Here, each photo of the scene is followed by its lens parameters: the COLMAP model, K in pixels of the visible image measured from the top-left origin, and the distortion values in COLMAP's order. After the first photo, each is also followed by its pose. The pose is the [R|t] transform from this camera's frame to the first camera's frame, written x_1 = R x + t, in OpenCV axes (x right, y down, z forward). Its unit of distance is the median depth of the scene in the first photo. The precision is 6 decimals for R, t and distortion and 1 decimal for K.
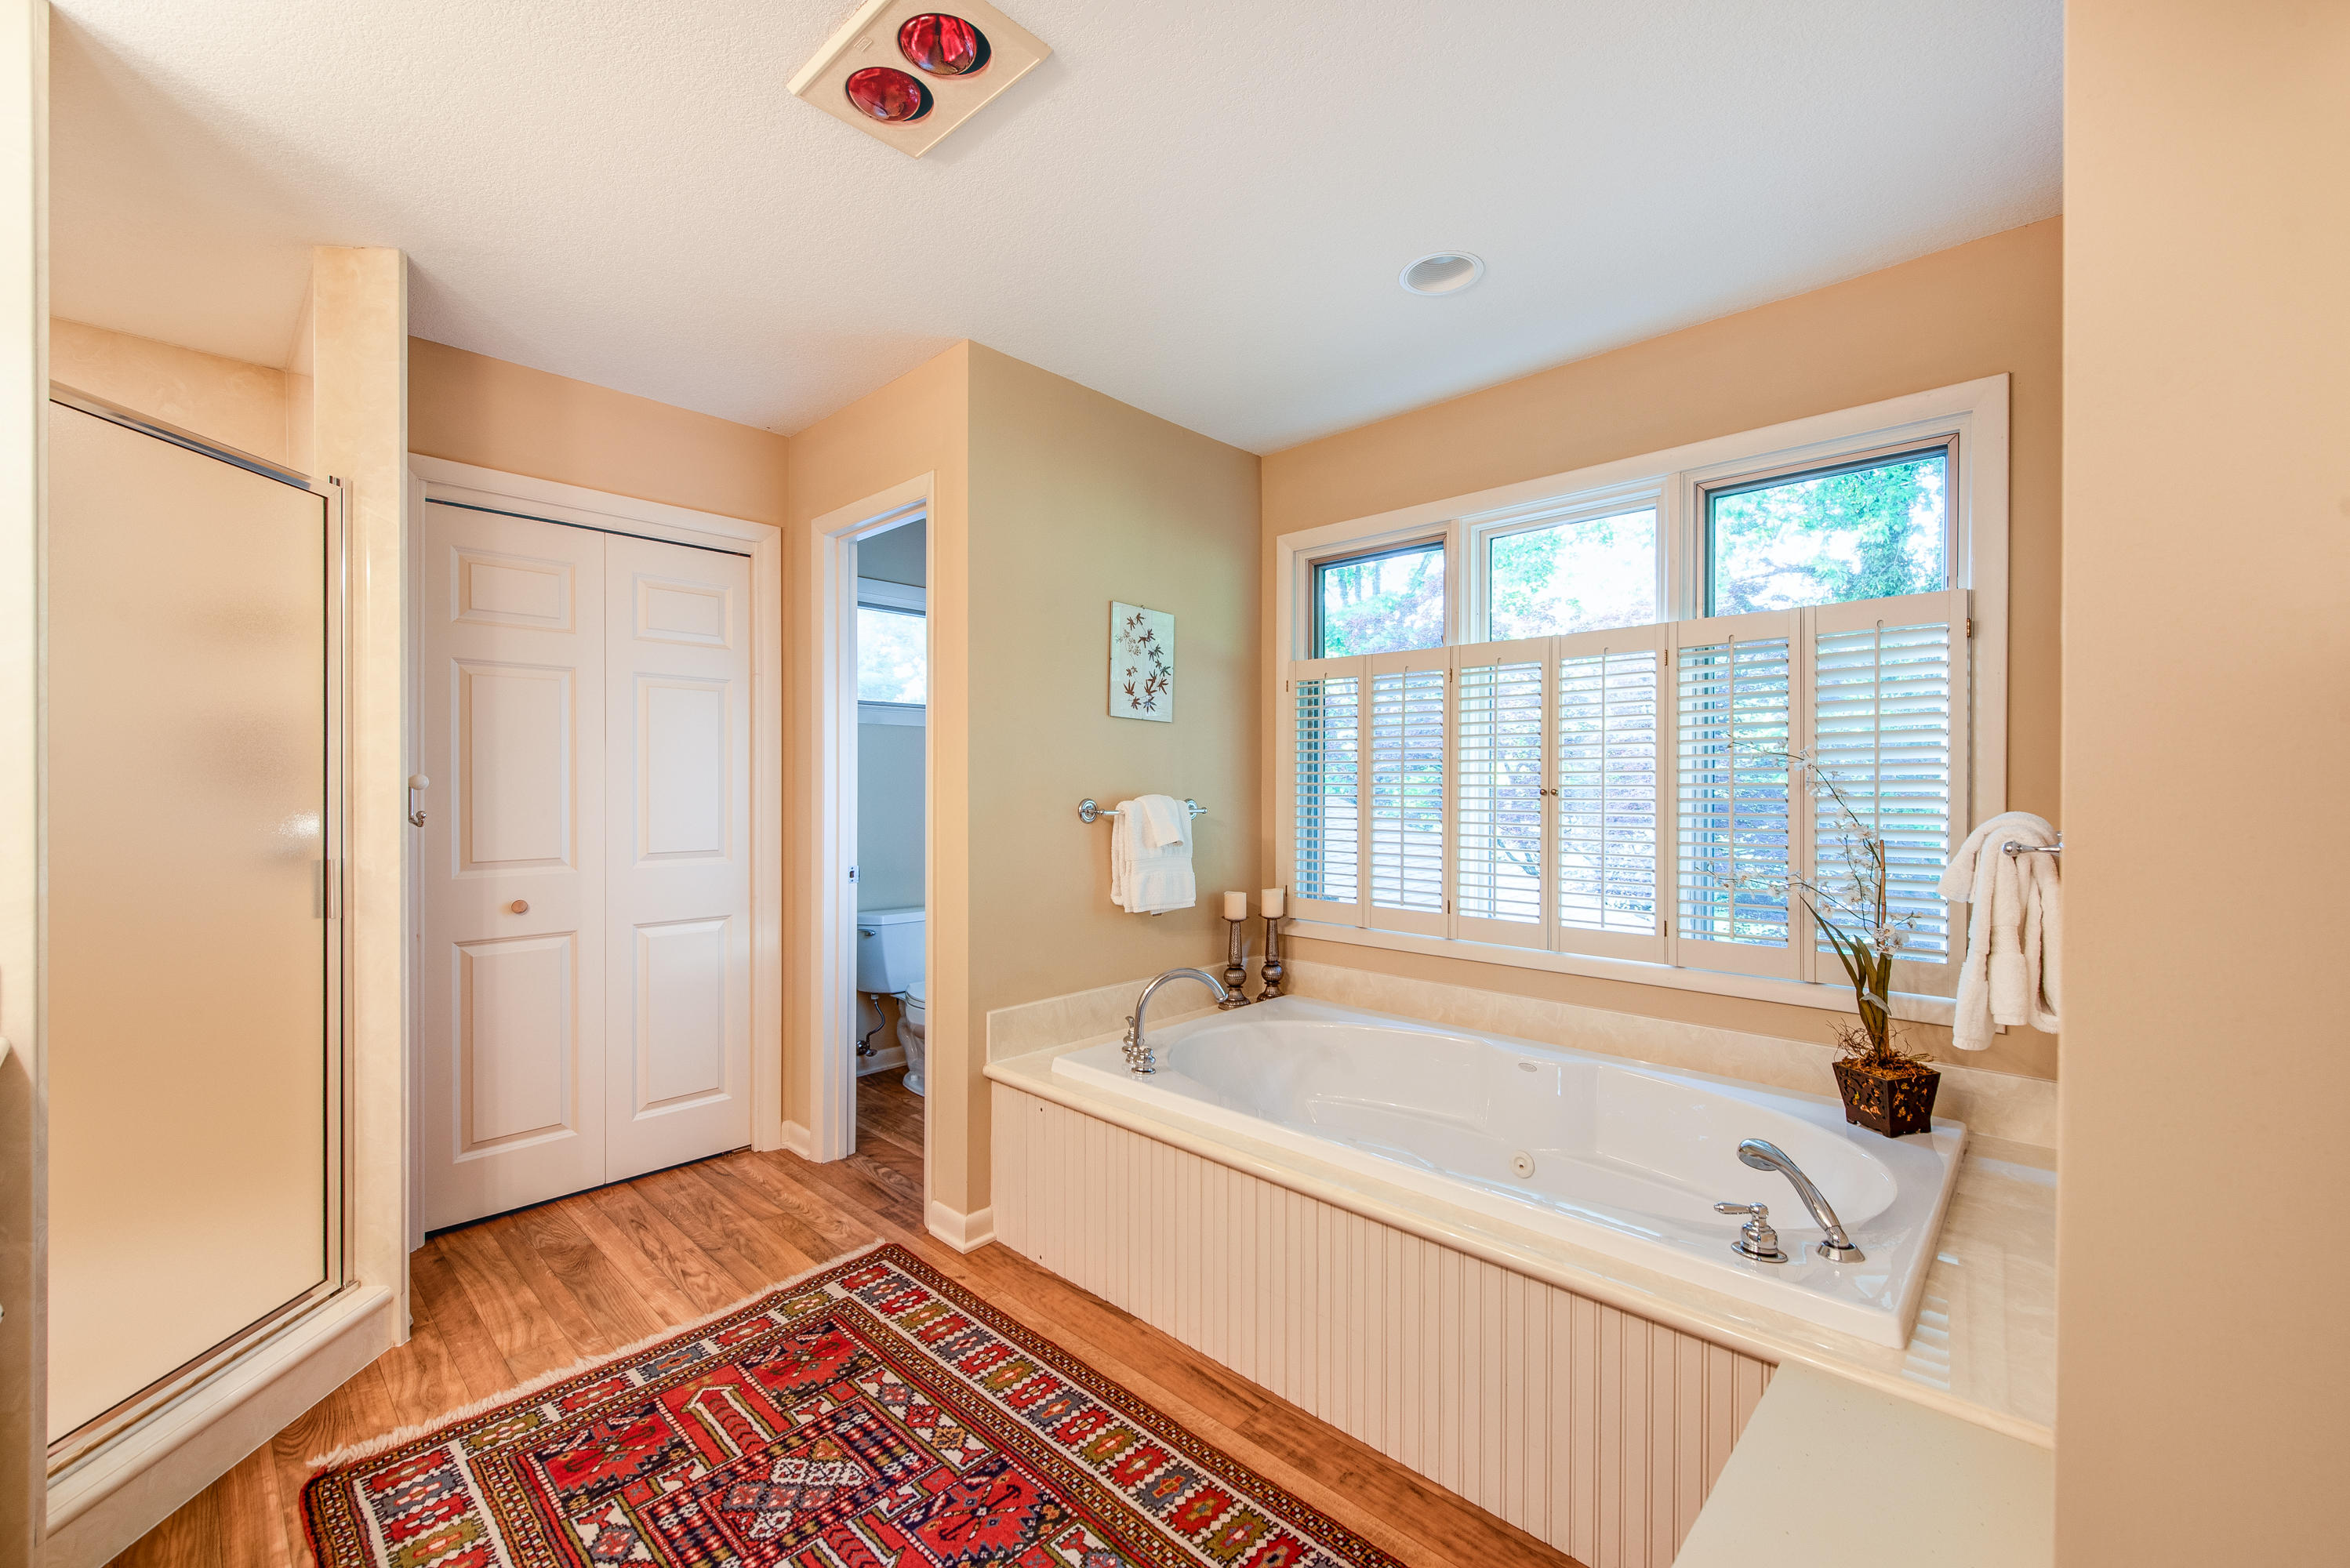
lens RADIAL K [[953.7, 0, 1167.3], [0, 953.7, 787.6], [0, 0, 1]] dist [0.000068, -0.000092]
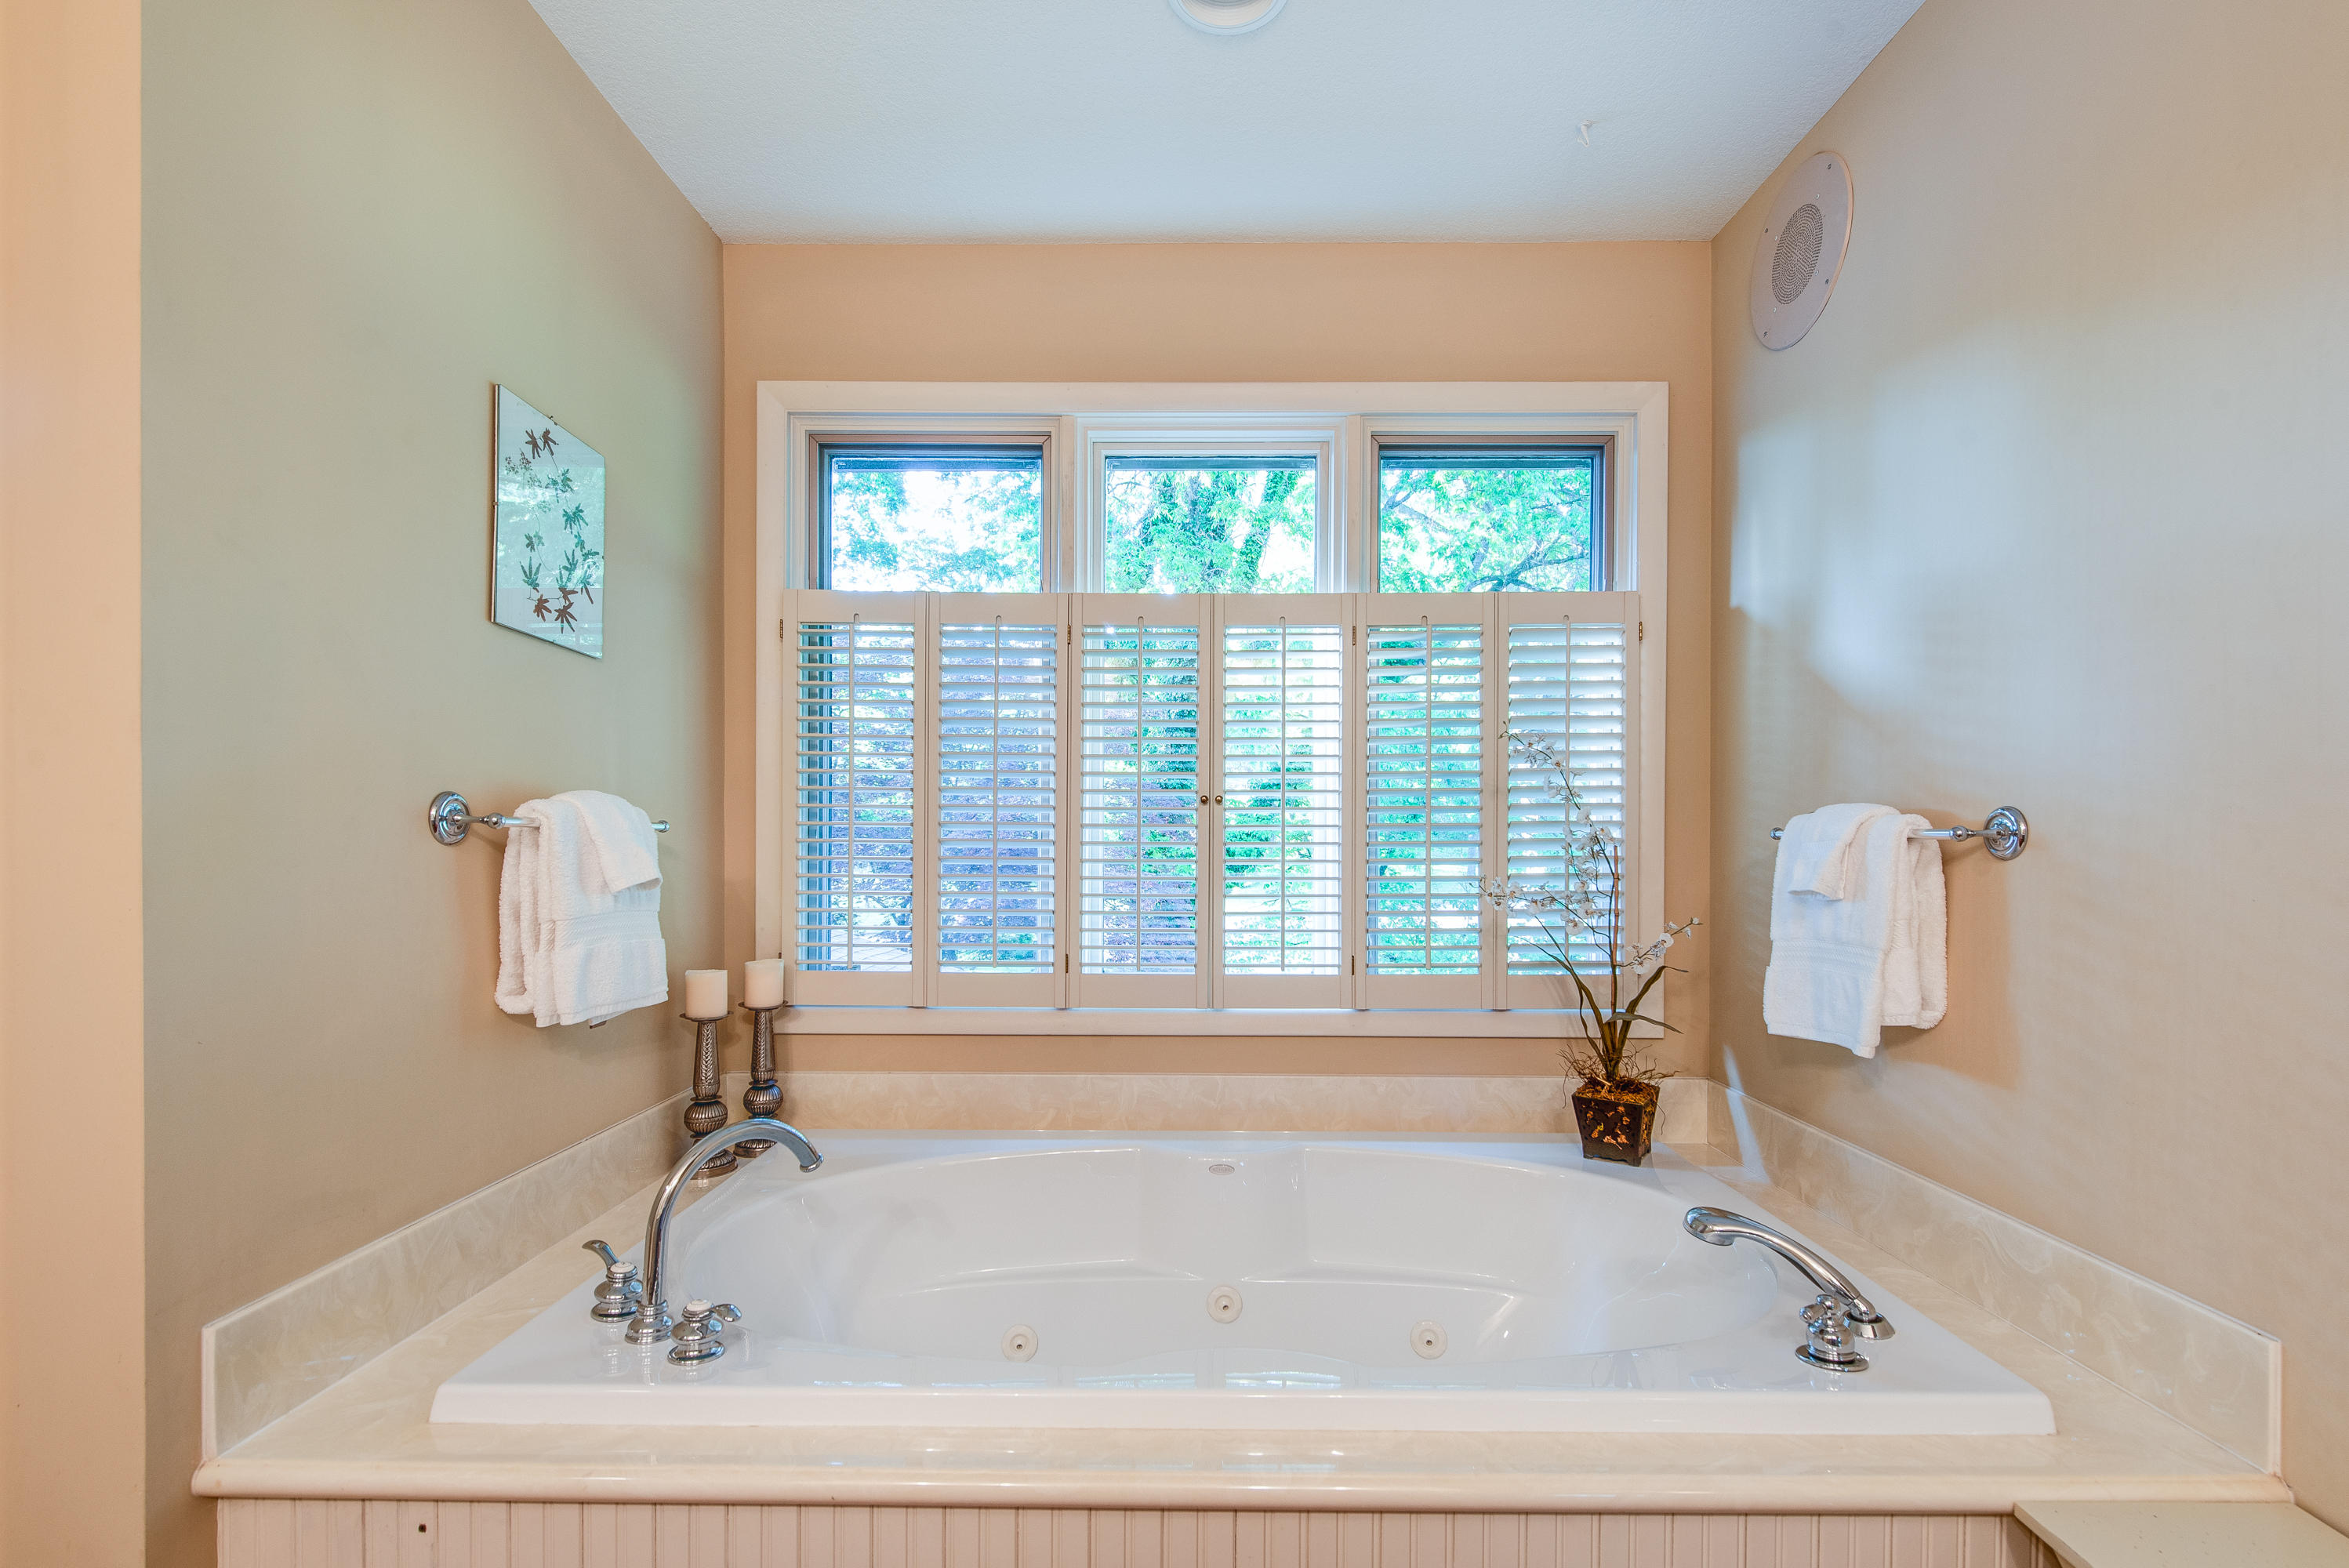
lens RADIAL K [[1053.2, 0, 1212.5], [0, 1053.2, 847.0], [0, 0, 1]] dist [0.003061, -0.000826]
pose [[0.725590, -0.003660, 0.688117, -0.162900], [0.000153, 0.999987, 0.005157, 0.035279], [-0.688127, -0.003637, 0.725581, 0.364362]]
